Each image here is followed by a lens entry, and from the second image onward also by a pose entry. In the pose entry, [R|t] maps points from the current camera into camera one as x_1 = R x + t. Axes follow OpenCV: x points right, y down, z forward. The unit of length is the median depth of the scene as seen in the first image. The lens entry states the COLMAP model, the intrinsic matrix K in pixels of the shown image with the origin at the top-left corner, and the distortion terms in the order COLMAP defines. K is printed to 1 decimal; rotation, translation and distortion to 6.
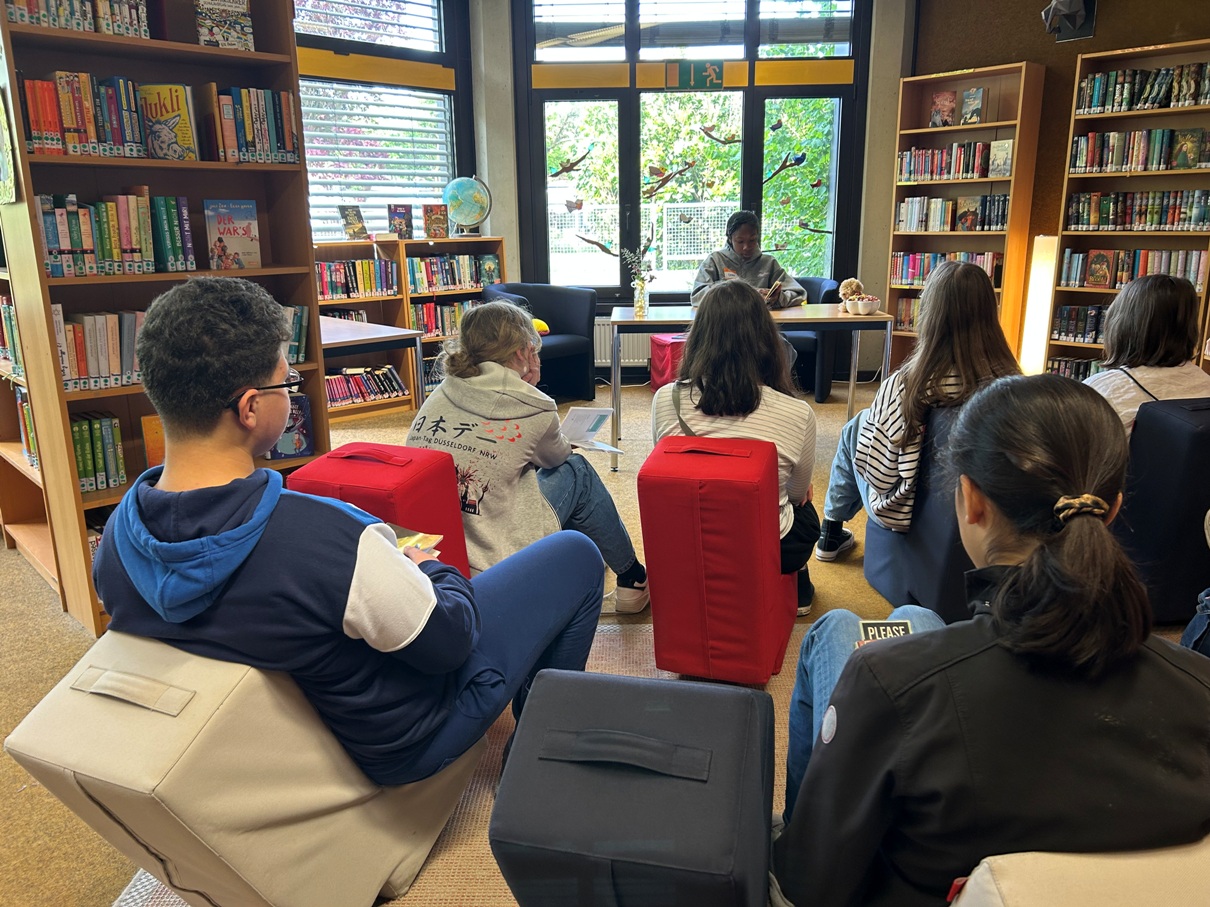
lens RADIAL K [[911.9, 0, 599.6], [0, 911.9, 459.2], [0, 0, 1]] dist [-0.011164, -0.004994]
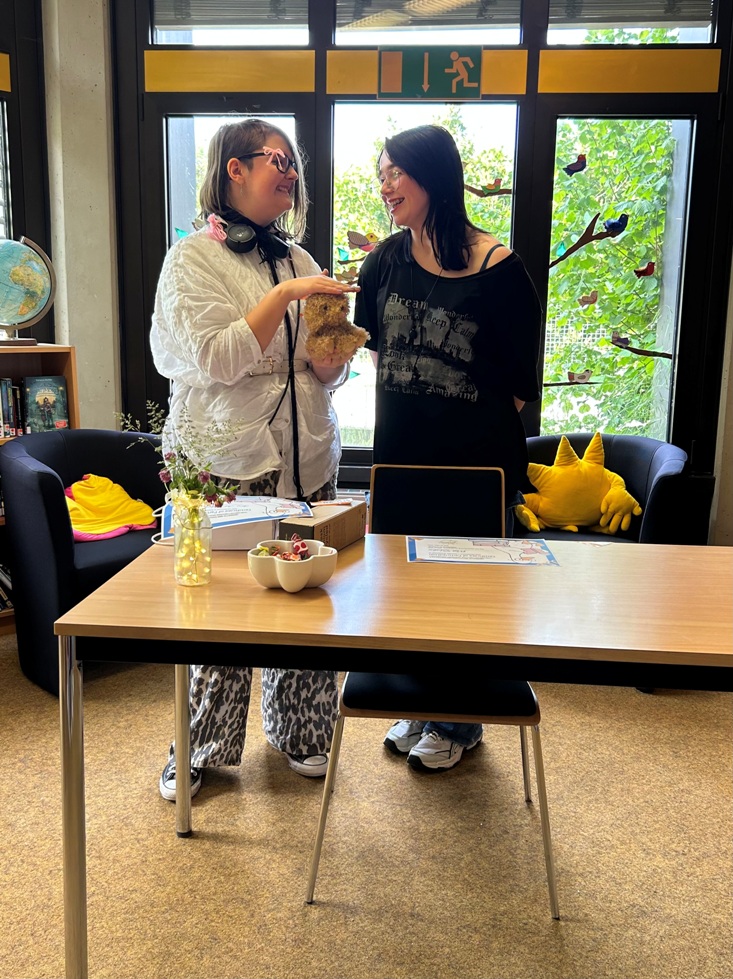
lens RADIAL K [[737.8, 0, 369.8], [0, 737.8, 483.6], [0, 0, 1]] dist [-0.011164, -0.004994]
pose [[0.997276, 0.039749, -0.062138, 0.103358], [-0.044002, 0.996670, -0.068650, -0.133279], [0.059202, 0.071197, 0.995704, 0.552643]]
